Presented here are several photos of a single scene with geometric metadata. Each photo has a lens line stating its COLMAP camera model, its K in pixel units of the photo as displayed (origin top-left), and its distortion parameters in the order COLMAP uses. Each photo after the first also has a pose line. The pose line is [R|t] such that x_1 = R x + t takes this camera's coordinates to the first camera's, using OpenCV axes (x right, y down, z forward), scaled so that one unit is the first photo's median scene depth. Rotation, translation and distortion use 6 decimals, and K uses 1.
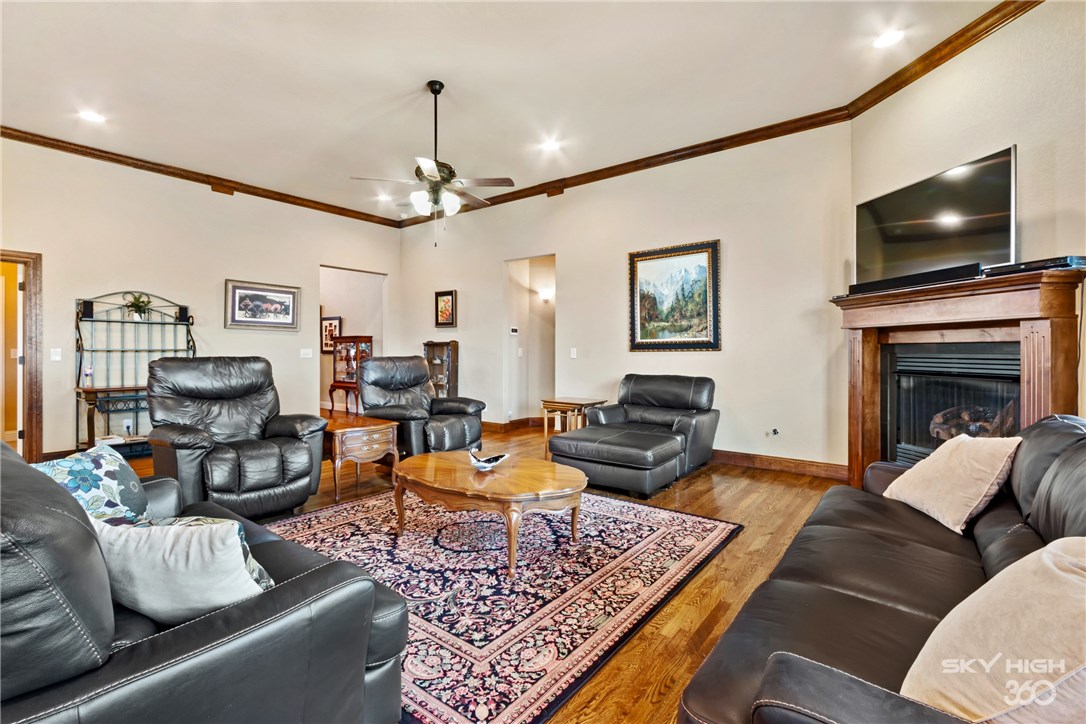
lens RADIAL K [[501.2, 0, 540.5], [0, 501.2, 350.4], [0, 0, 1]] dist [0.002185, 0.000119]
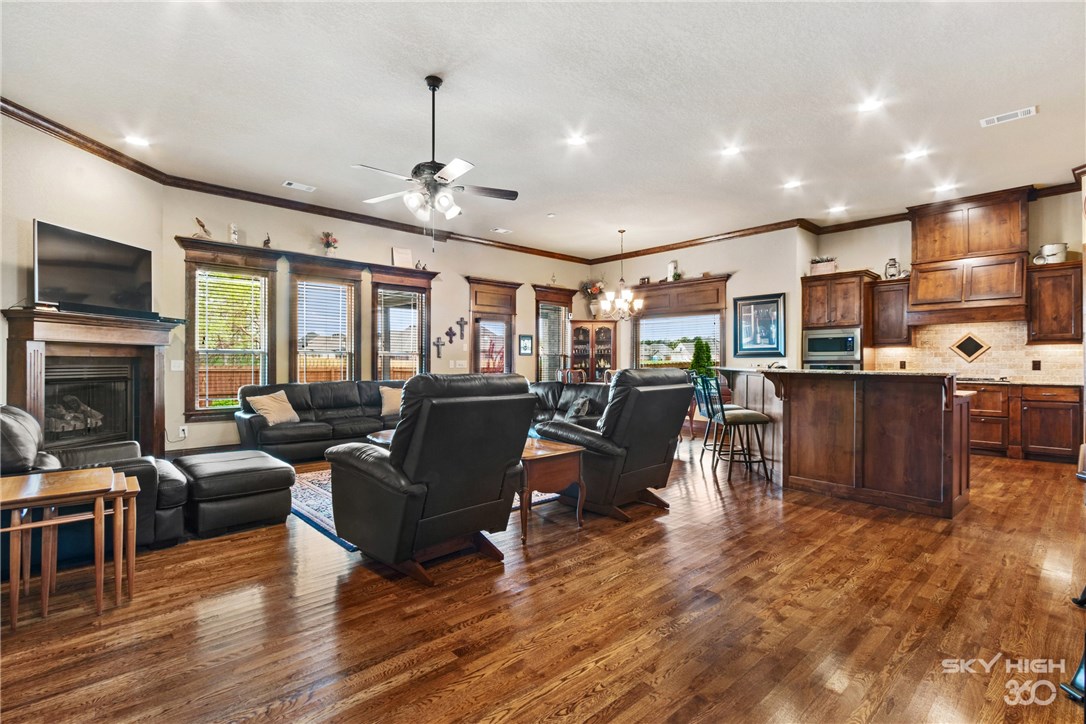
lens RADIAL K [[515.4, 0, 531.8], [0, 515.4, 360.3], [0, 0, 1]] dist [-0.001205, -0.000858]
pose [[-0.983351, 0.001447, 0.181711, -0.450713], [0.000718, 0.999991, -0.004078, 0.001065], [-0.181715, -0.003879, -0.983344, 1.540595]]
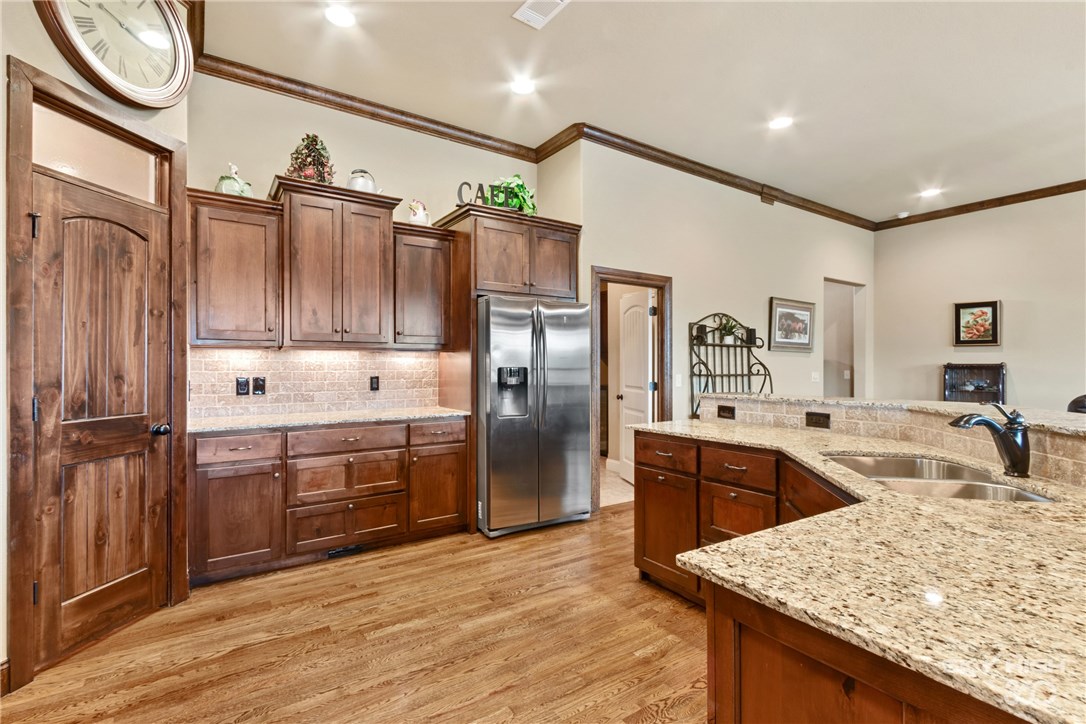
lens RADIAL K [[495.6, 0, 534.2], [0, 495.6, 362.4], [0, 0, 1]] dist [0.001751, -0.000050]
pose [[0.945296, 0.002028, -0.326206, -0.924470], [-0.003138, 0.999991, -0.002878, -0.023062], [0.326198, 0.003744, 0.945294, 0.006459]]
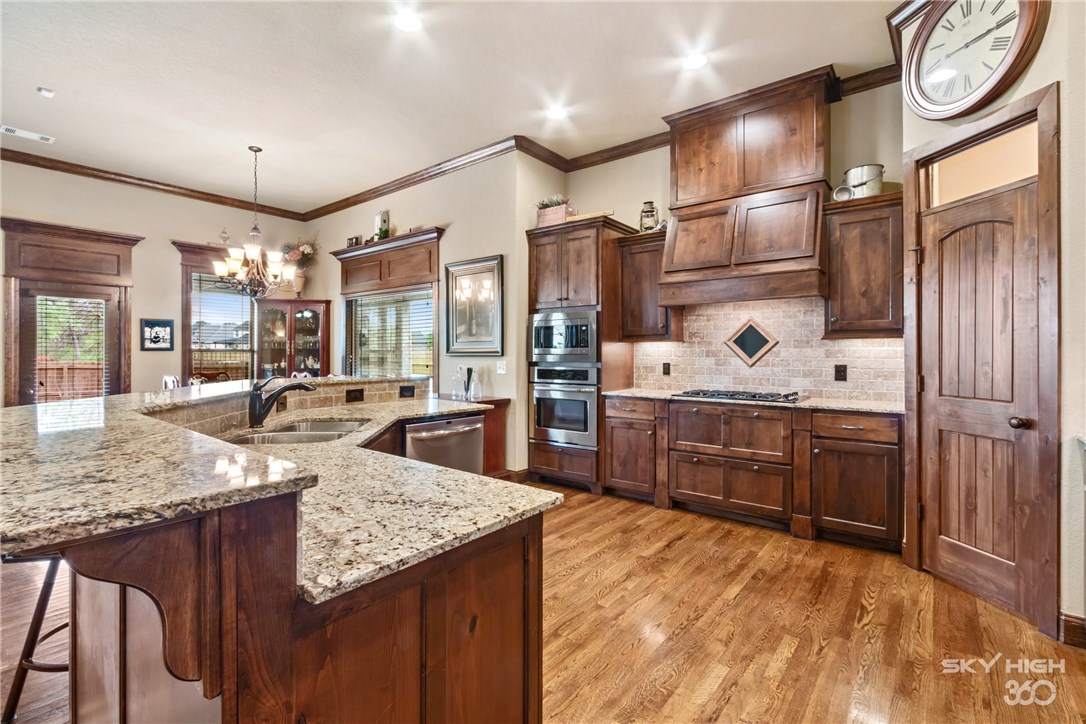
lens RADIAL K [[499.6, 0, 528.6], [0, 499.6, 350.9], [0, 0, 1]] dist [-0.000973, -0.000463]
pose [[-0.999456, -0.000247, 0.032980, -1.002024], [-0.000407, 0.999988, -0.004860, -0.019471], [-0.032979, -0.004871, -0.999444, 0.828893]]
